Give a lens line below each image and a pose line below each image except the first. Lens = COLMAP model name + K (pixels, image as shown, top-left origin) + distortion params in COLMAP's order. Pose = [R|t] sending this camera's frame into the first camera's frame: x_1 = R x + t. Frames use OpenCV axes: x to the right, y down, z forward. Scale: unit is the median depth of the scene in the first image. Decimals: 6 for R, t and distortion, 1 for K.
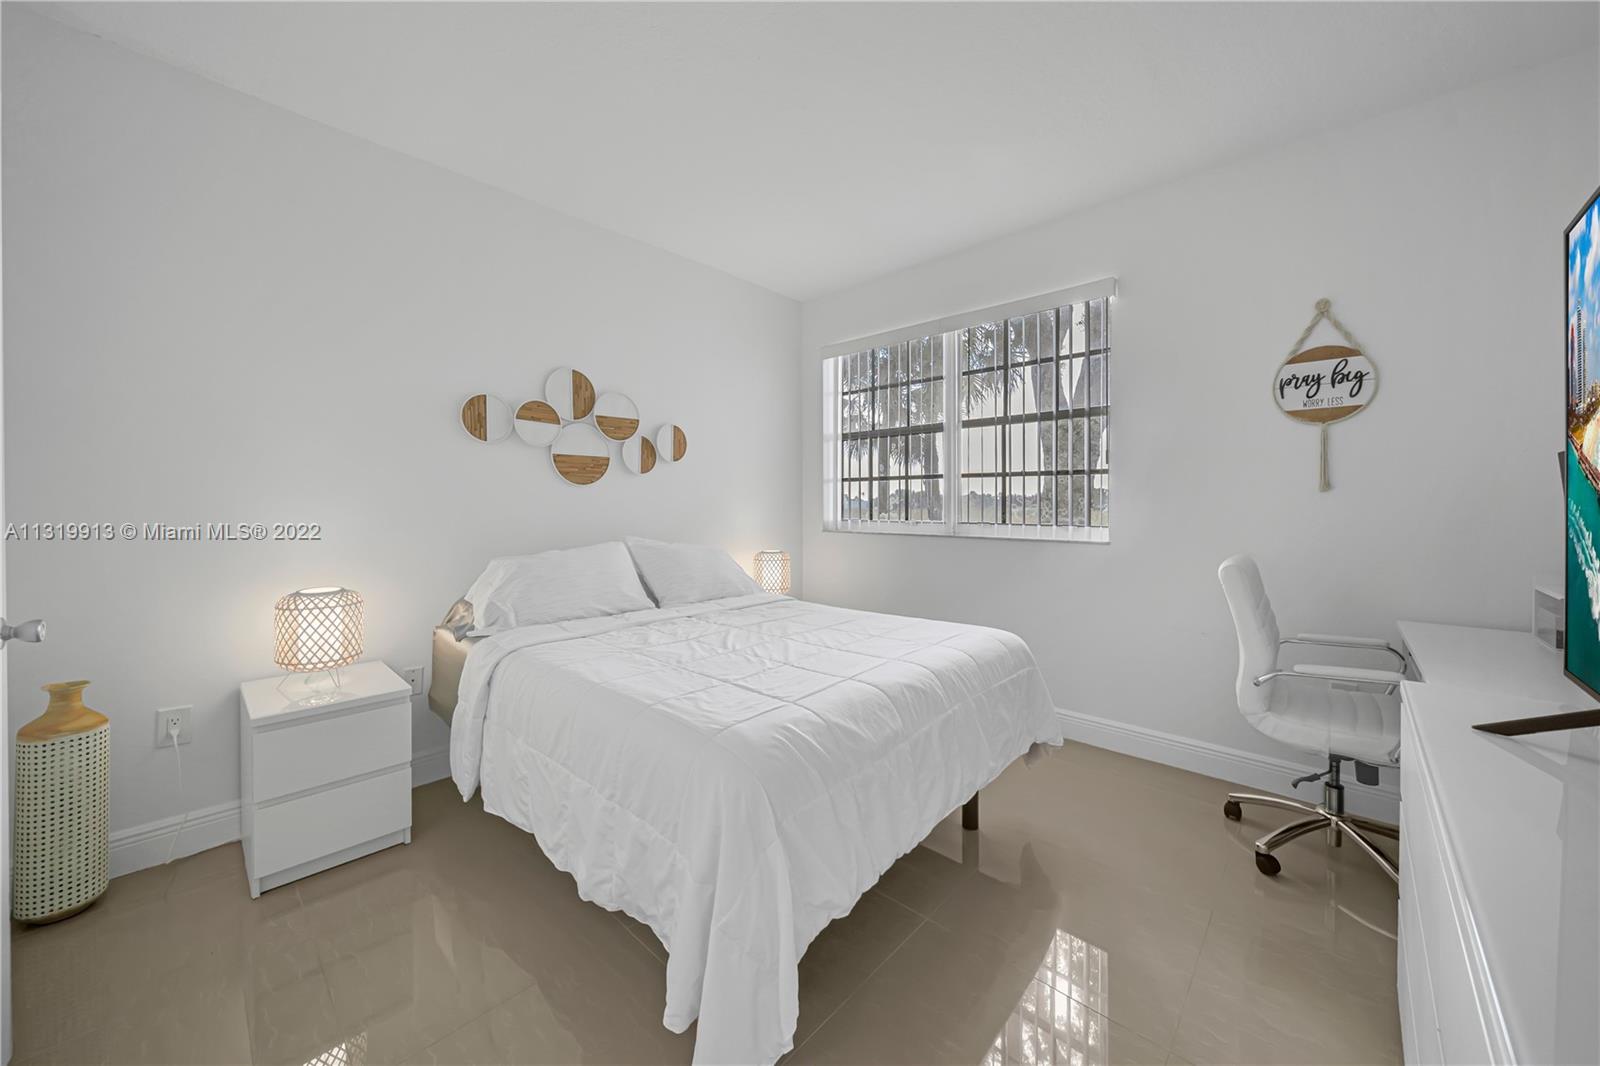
lens RADIAL K [[584.0, 0, 799.1], [0, 584.0, 510.1], [0, 0, 1]] dist [0.000032, -0.000009]
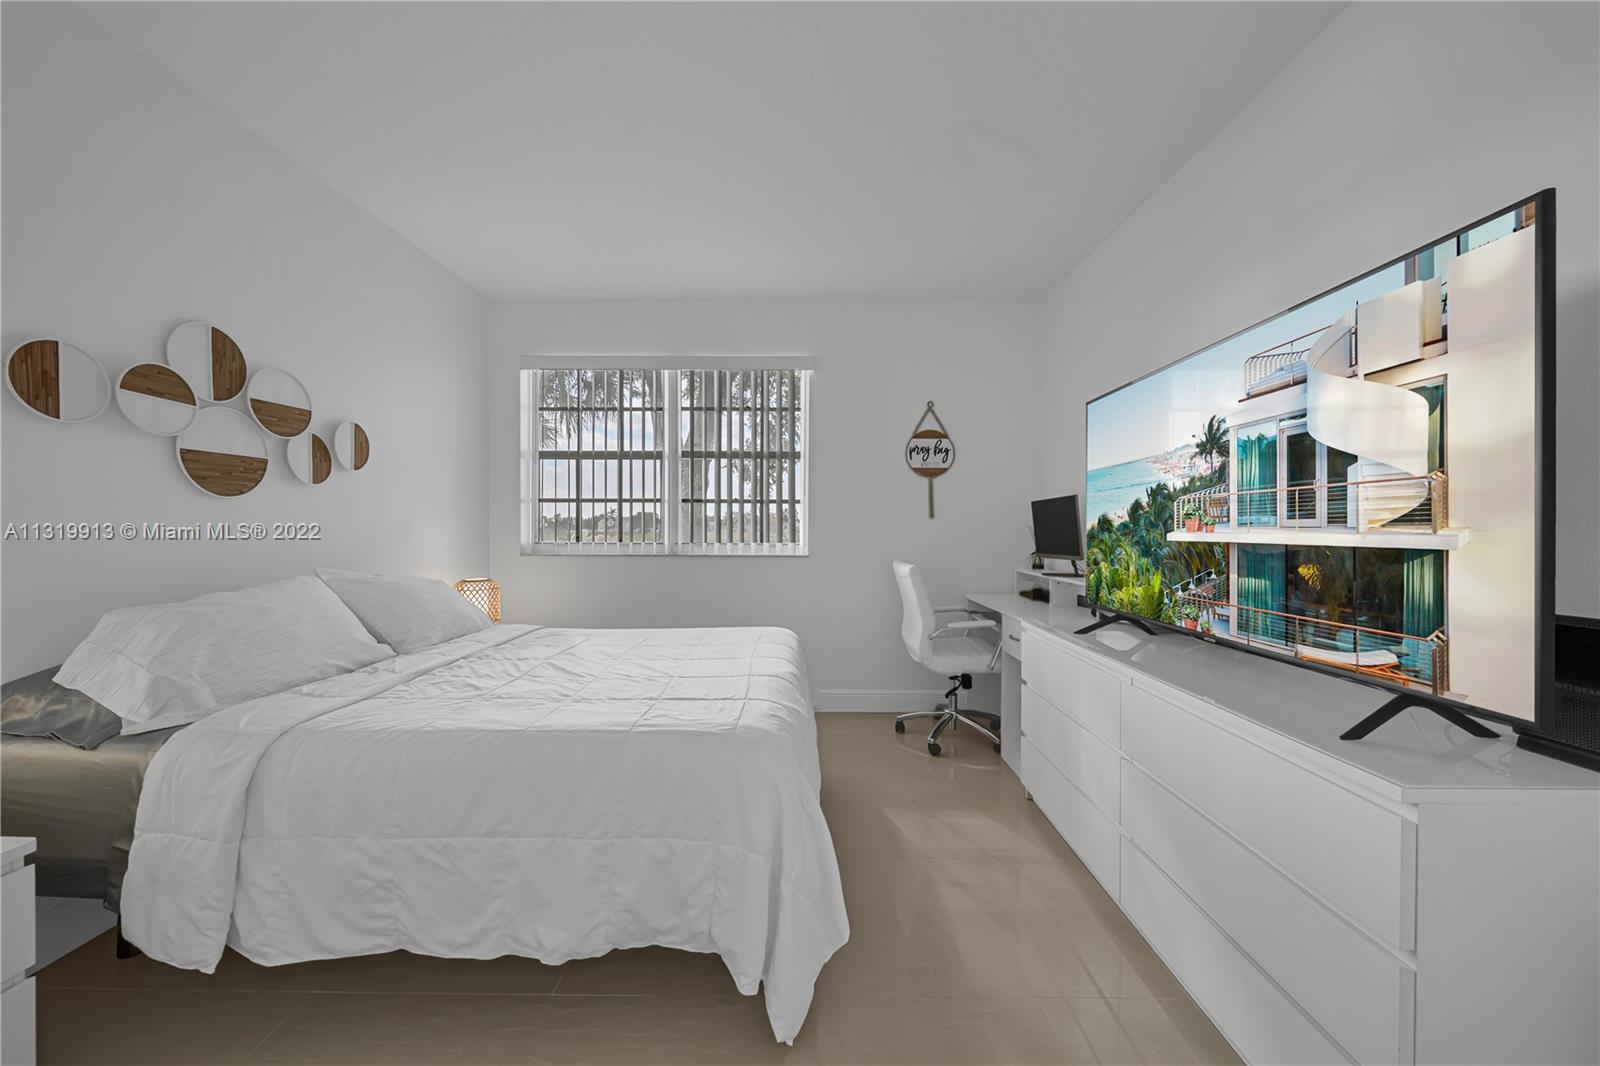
lens RADIAL K [[572.5, 0, 800.4], [0, 572.5, 534.2], [0, 0, 1]] dist [-0.003506, -0.000167]
pose [[0.739301, -0.005818, 0.673350, -0.348424], [0.004200, 0.999983, 0.004029, 0.001376], [-0.673362, -0.000151, 0.739313, 0.050750]]
